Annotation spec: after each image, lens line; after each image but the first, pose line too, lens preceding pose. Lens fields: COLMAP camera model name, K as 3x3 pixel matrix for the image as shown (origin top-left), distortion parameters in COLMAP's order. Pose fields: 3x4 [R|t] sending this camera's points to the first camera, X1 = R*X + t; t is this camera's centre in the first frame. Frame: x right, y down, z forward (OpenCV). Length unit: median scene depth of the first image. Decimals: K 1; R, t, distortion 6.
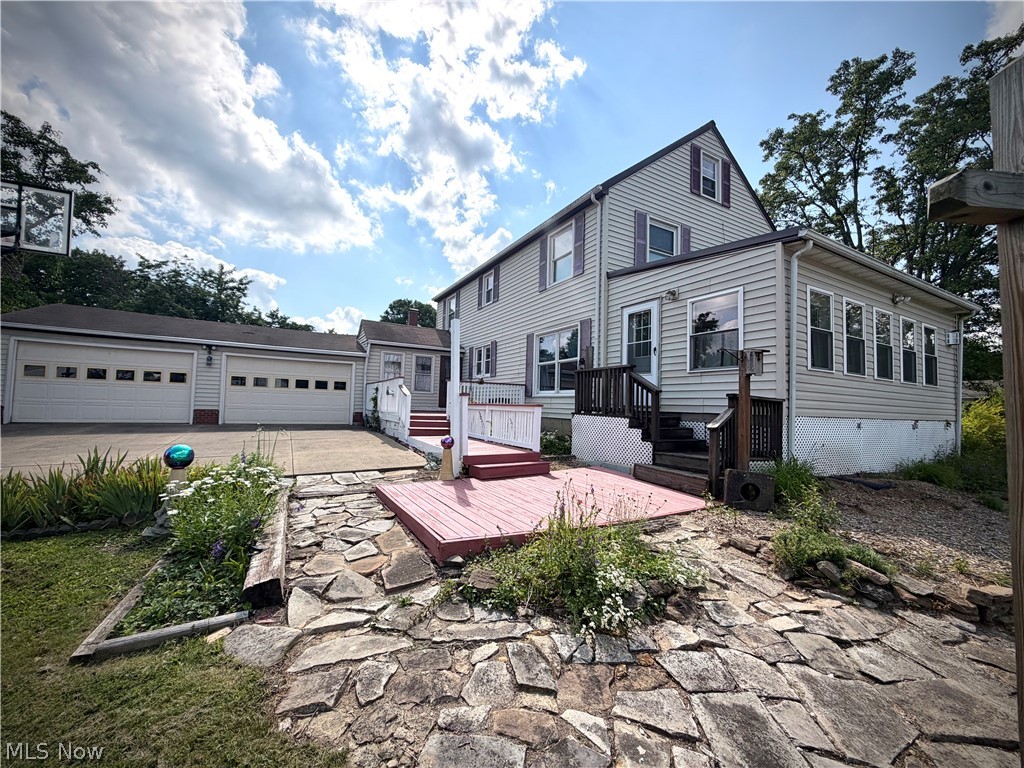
lens RADIAL K [[408.4, 0, 505.2], [0, 408.4, 380.3], [0, 0, 1]] dist [-0.002227, 0.000091]
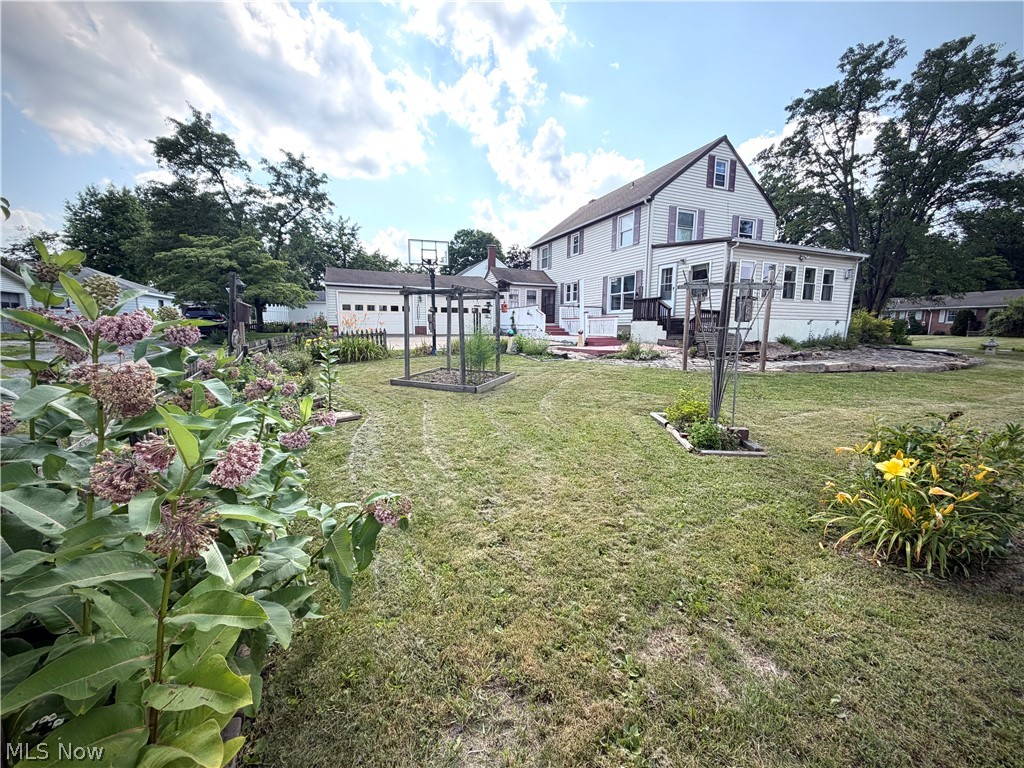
lens RADIAL K [[408.4, 0, 508.3], [0, 408.4, 380.0], [0, 0, 1]] dist [-0.002227, 0.000091]
pose [[0.993779, -0.010023, -0.110916, -0.163168], [0.030499, 0.982361, 0.184491, -0.017362], [0.107110, -0.186726, 0.976556, -0.813987]]
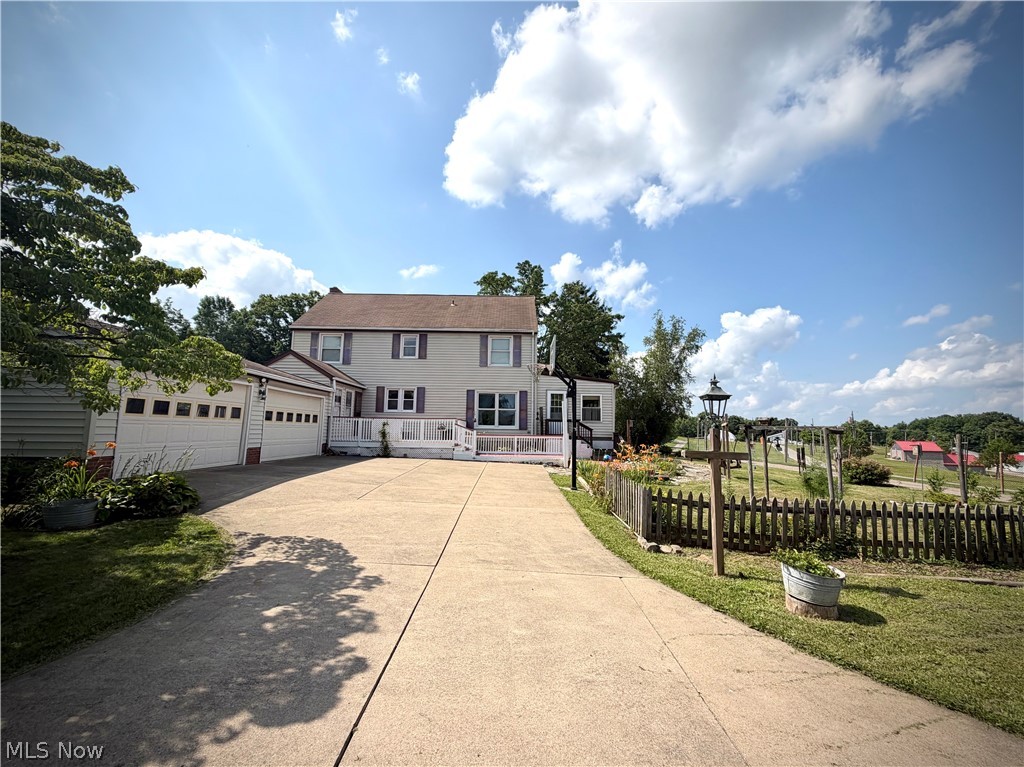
lens RADIAL K [[408.4, 0, 501.7], [0, 408.4, 381.1], [0, 0, 1]] dist [-0.002227, 0.000091]
pose [[0.500757, 0.083318, 0.861568, -1.350772], [-0.056441, 0.996381, -0.063550, -0.053918], [-0.863746, -0.016805, 0.503648, 0.070590]]
